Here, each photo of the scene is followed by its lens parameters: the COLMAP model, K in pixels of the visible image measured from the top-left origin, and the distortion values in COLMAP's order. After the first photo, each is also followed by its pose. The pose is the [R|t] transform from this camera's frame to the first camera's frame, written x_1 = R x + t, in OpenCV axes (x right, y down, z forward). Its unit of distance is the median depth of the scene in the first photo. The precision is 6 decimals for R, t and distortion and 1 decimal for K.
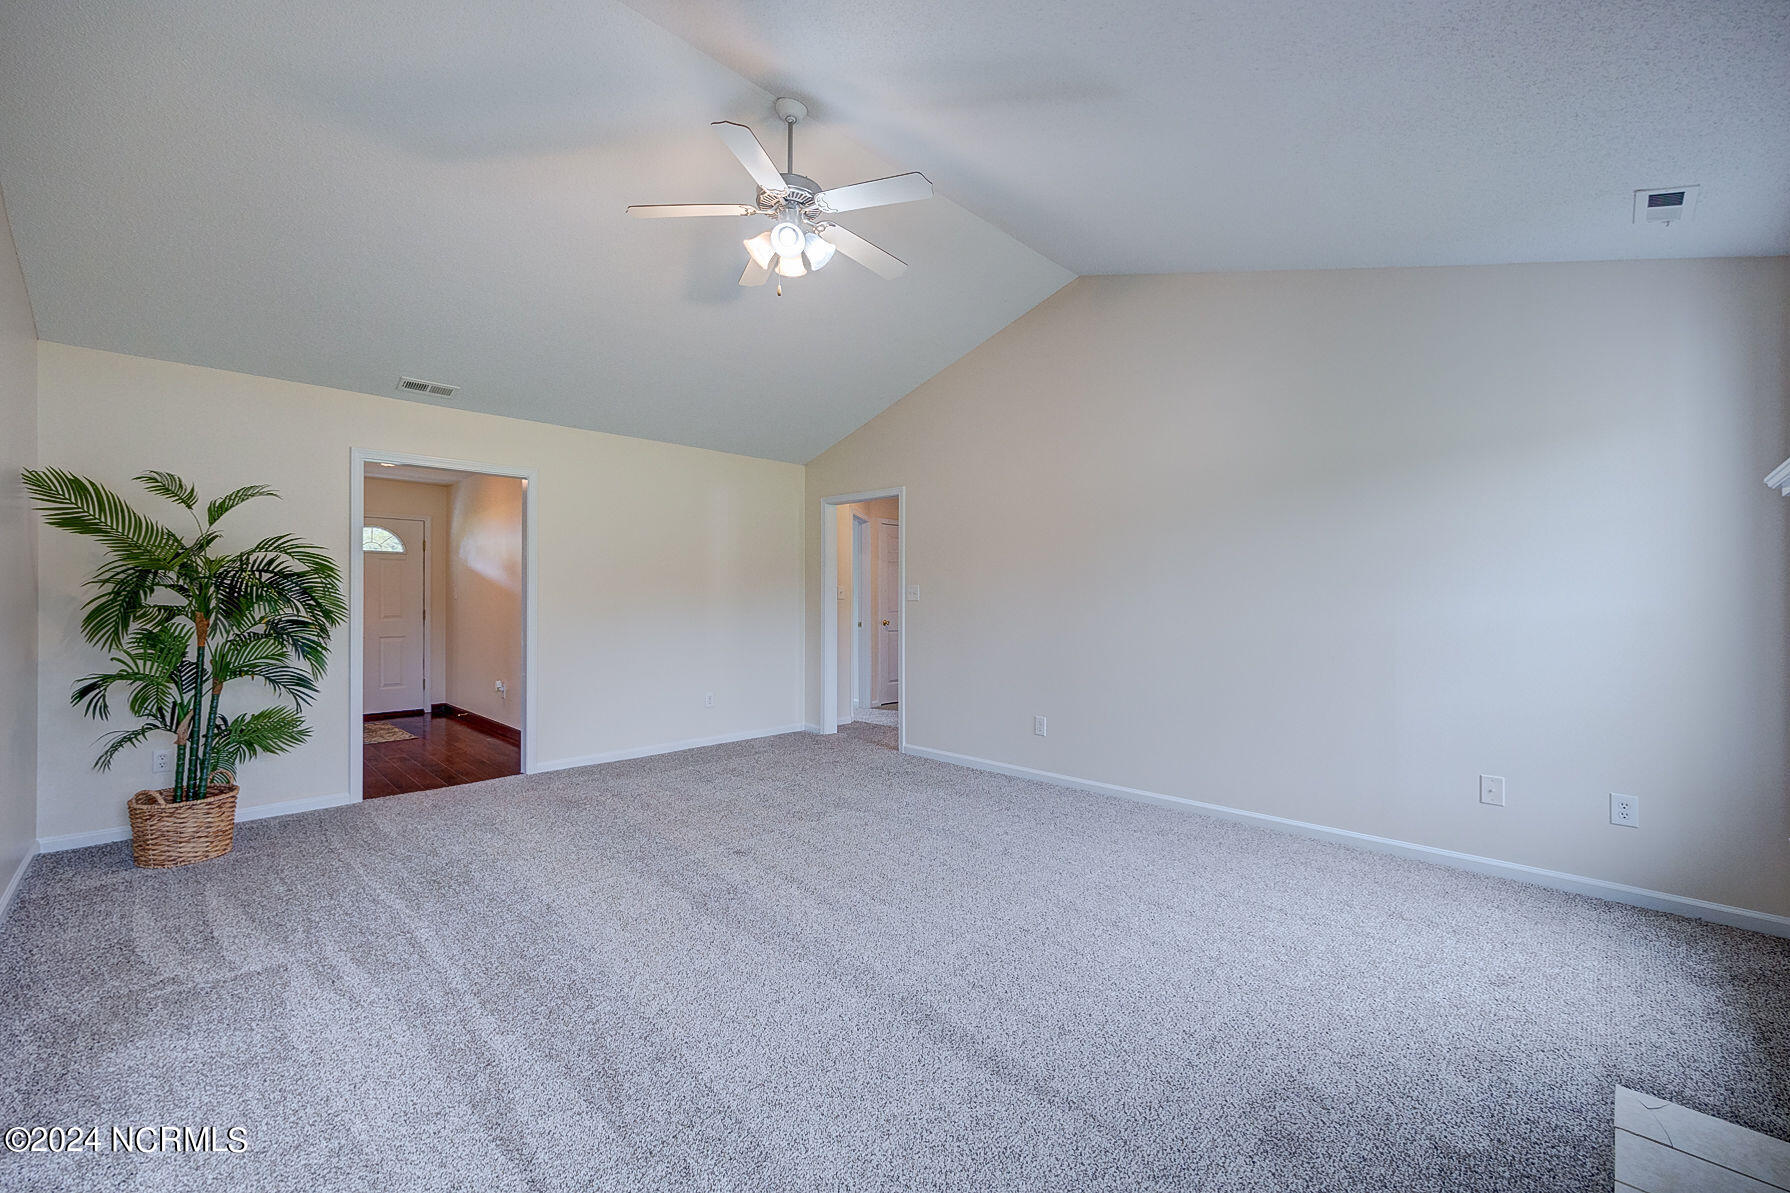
lens RADIAL K [[728.1, 0, 902.1], [0, 728.1, 597.1], [0, 0, 1]] dist [-0.003393, -0.000218]
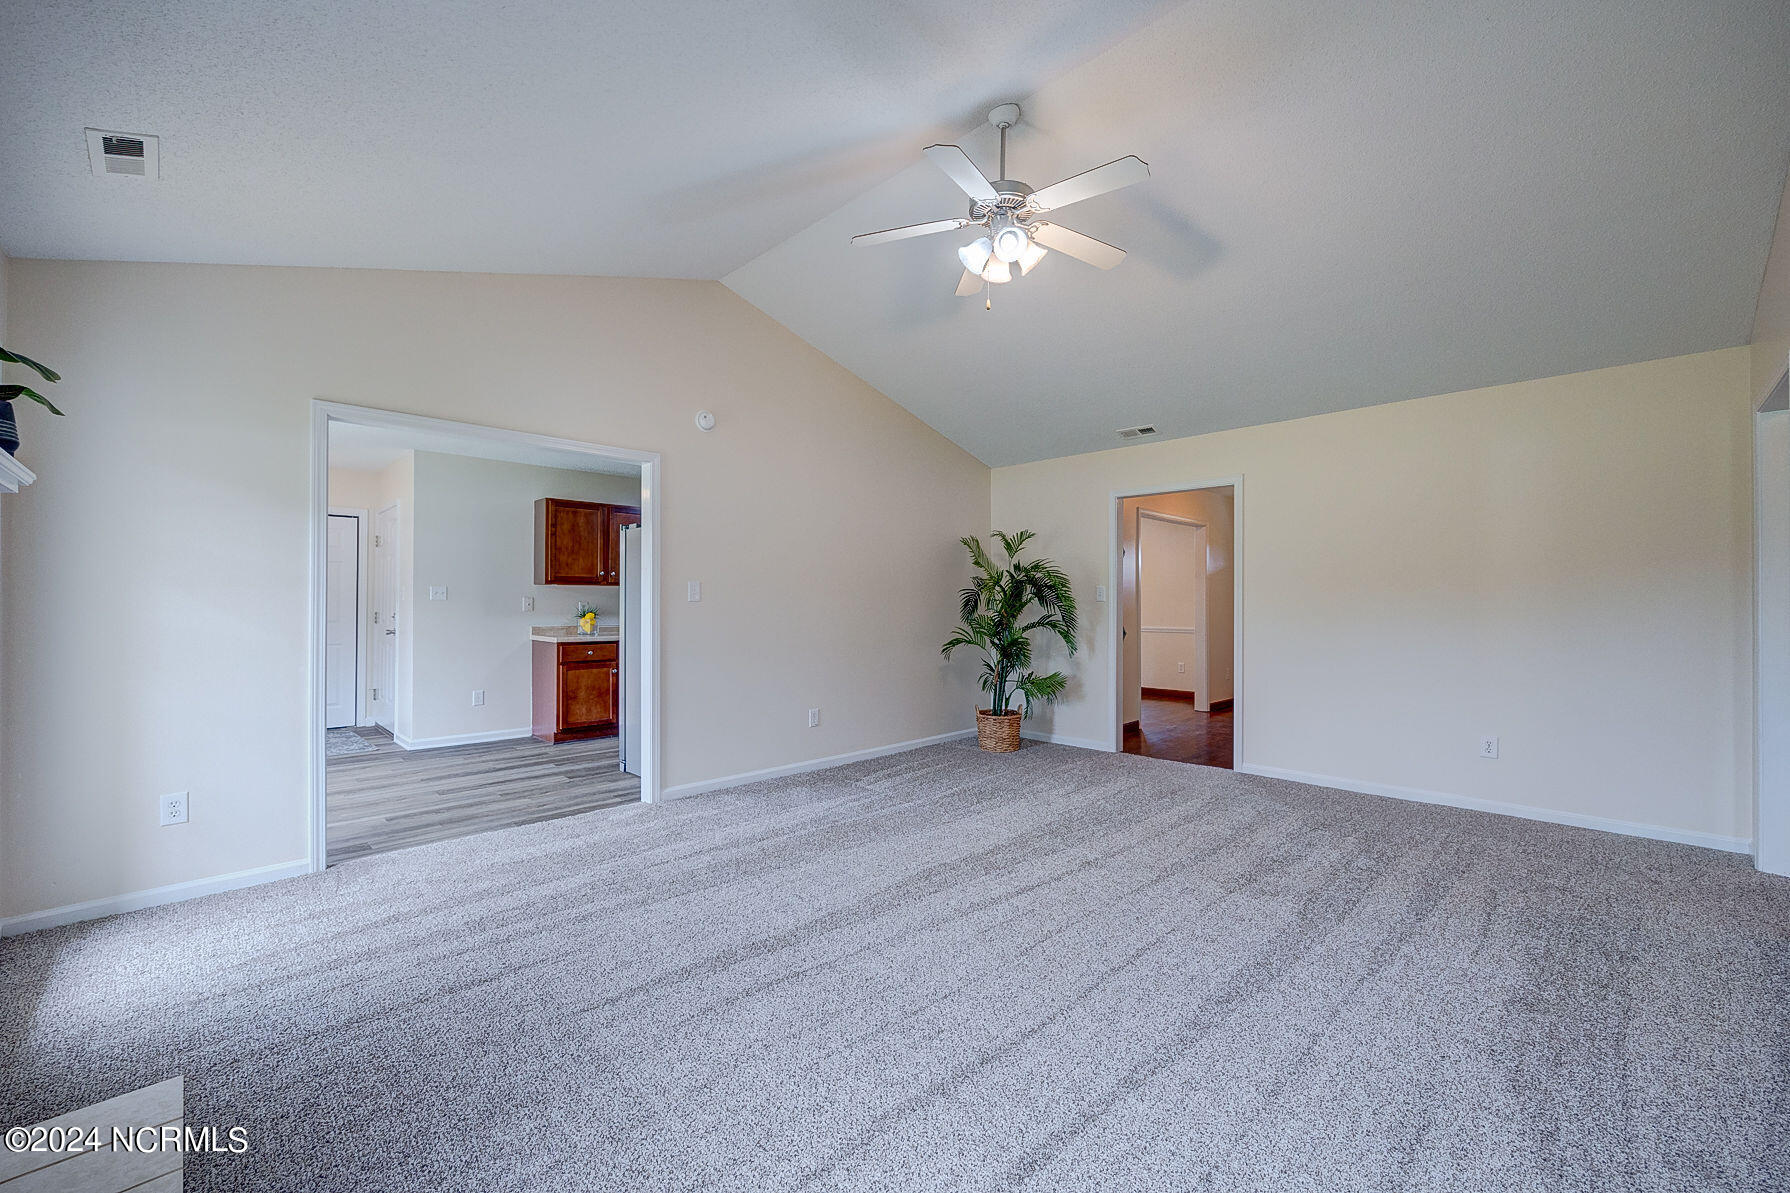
lens RADIAL K [[728.1, 0, 902.1], [0, 728.1, 600.9], [0, 0, 1]] dist [-0.003393, -0.000218]
pose [[-0.016509, -0.000100, -0.999864, 0.728092], [0.001155, 0.999999, -0.000119, 0.000845], [0.999863, -0.001156, -0.016509, 0.744482]]
